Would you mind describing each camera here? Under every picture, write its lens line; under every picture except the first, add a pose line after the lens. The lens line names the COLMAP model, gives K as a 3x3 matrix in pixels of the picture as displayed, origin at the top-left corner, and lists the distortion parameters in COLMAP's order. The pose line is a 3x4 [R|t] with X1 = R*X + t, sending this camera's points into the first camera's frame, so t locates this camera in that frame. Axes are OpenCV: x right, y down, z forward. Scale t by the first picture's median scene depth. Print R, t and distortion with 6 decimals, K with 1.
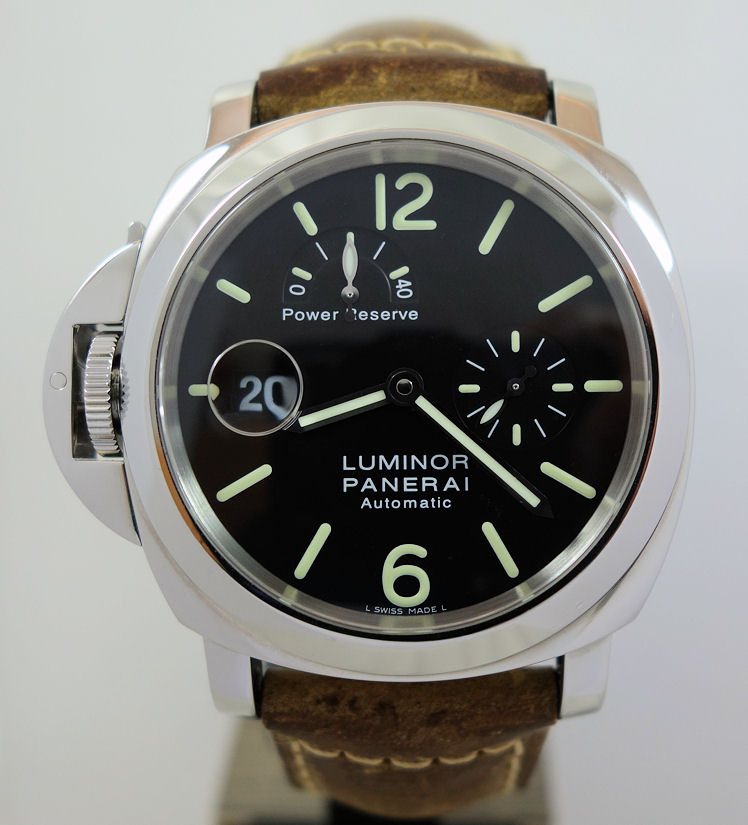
lens RADIAL K [[759.4, 0, 374.3], [0, 759.4, 430.2], [0, 0, 1]] dist [0.002238, -0.005526]
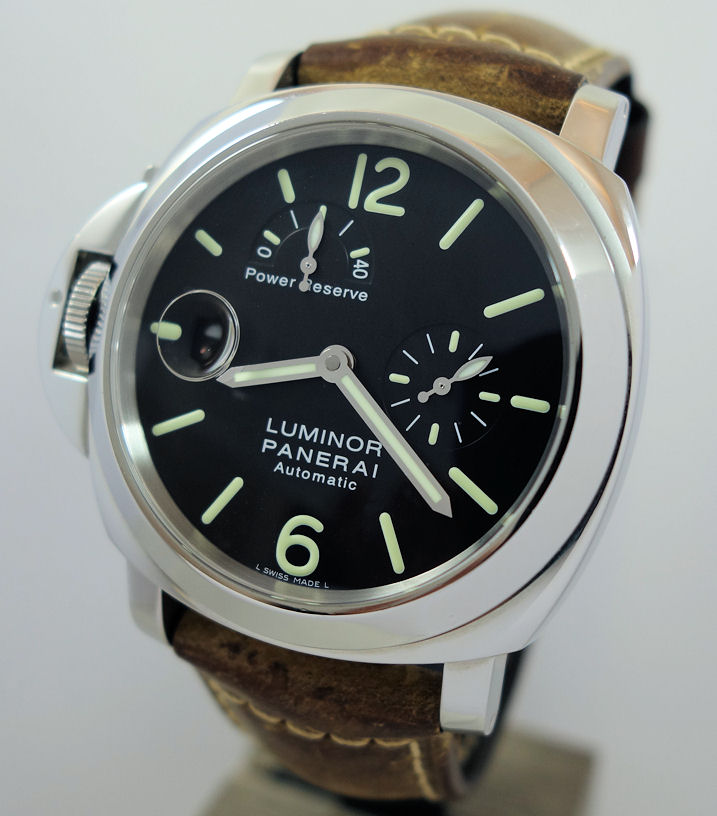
lens RADIAL K [[745.6, 0, 358.5], [0, 745.6, 408.0], [0, 0, 1]] dist [-0.001058, 0.004203]
pose [[0.957841, 0.213077, -0.192716, 0.263780], [-0.212795, 0.976840, 0.022411, -0.026990], [0.193028, 0.019543, 0.980999, 0.029462]]
